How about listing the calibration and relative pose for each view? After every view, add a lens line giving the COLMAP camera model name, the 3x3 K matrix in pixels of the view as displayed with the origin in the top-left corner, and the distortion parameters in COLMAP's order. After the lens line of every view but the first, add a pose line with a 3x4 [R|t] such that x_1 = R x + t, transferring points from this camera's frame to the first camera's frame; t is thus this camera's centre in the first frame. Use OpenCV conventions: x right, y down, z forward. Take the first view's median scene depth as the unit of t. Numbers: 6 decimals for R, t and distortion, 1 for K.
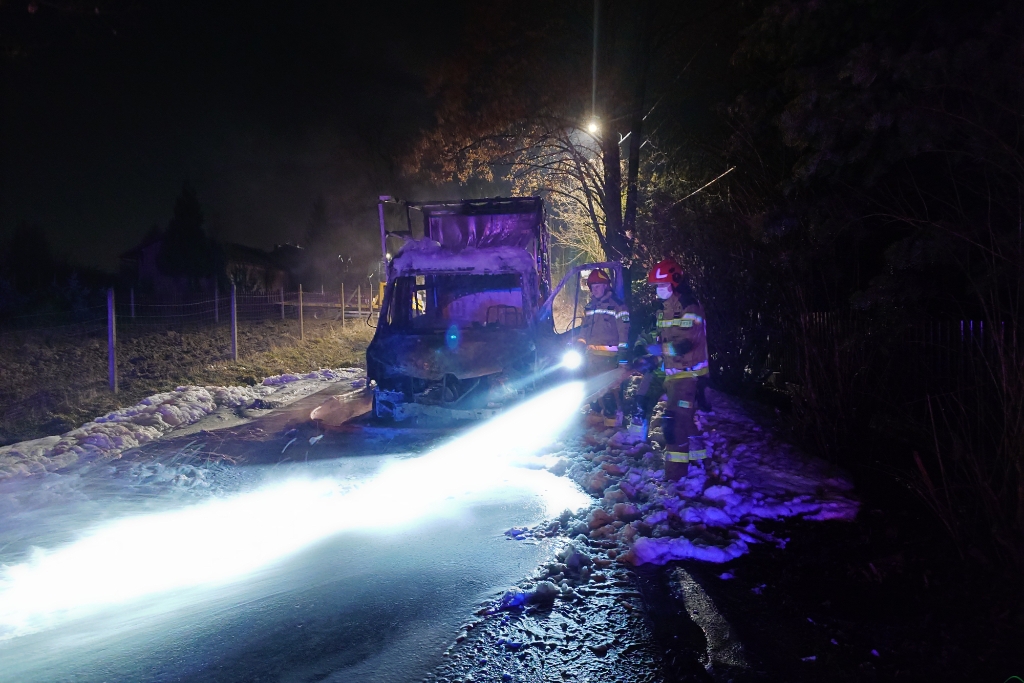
lens RADIAL K [[711.1, 0, 511.0], [0, 711.1, 306.9], [0, 0, 1]] dist [-0.003855, -0.001260]
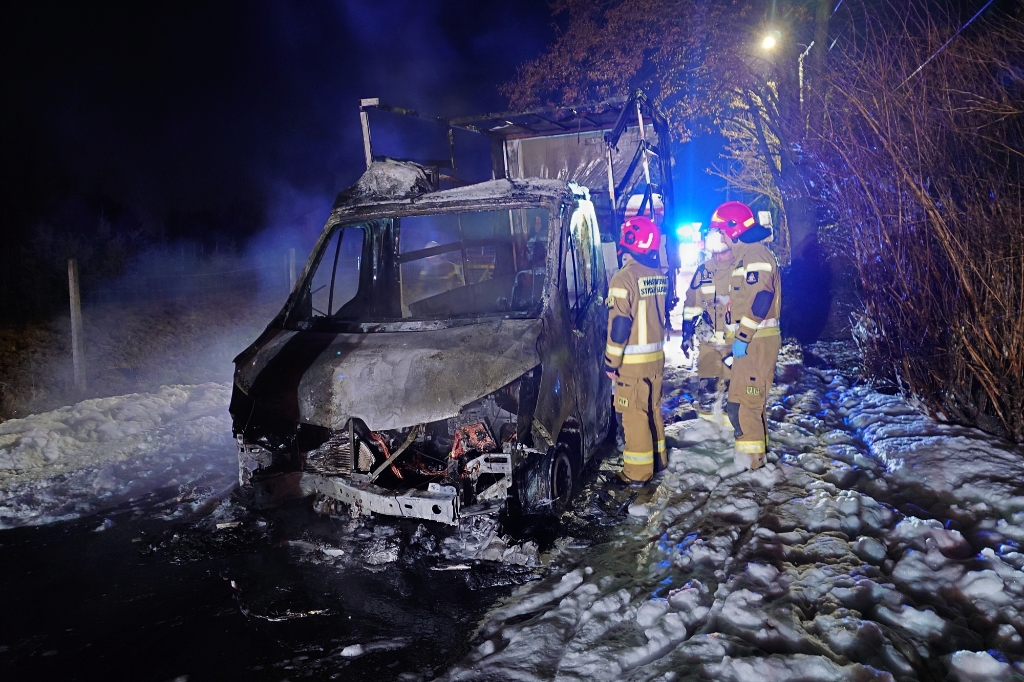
lens RADIAL K [[711.1, 0, 511.0], [0, 711.1, 306.4], [0, 0, 1]] dist [-0.003855, -0.001260]
pose [[0.967937, -0.013037, -0.250855, 0.100116], [0.027874, 0.998059, 0.055685, -0.003605], [0.249643, -0.060891, 0.966422, 0.411489]]
